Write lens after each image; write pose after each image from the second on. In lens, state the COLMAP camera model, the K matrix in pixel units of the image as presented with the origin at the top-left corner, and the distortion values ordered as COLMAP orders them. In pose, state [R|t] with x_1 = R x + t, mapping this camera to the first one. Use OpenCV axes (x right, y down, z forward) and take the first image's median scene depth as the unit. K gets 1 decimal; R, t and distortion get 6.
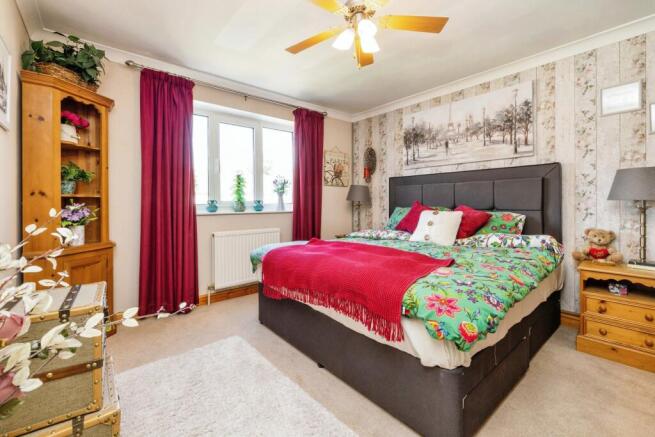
lens RADIAL K [[278.9, 0, 327.0], [0, 278.9, 202.1], [0, 0, 1]] dist [0.000606, 0.000099]
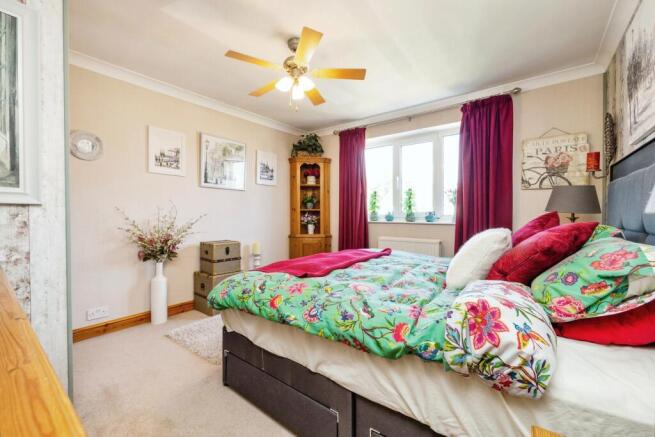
lens RADIAL K [[274.3, 0, 327.5], [0, 274.3, 218.5], [0, 0, 1]] dist [-0.000121, 0.000011]
pose [[0.205480, 0.023066, -0.978389, 0.693857], [0.002622, 0.999706, 0.024119, -0.005963], [0.978658, -0.007521, 0.205359, 0.442956]]
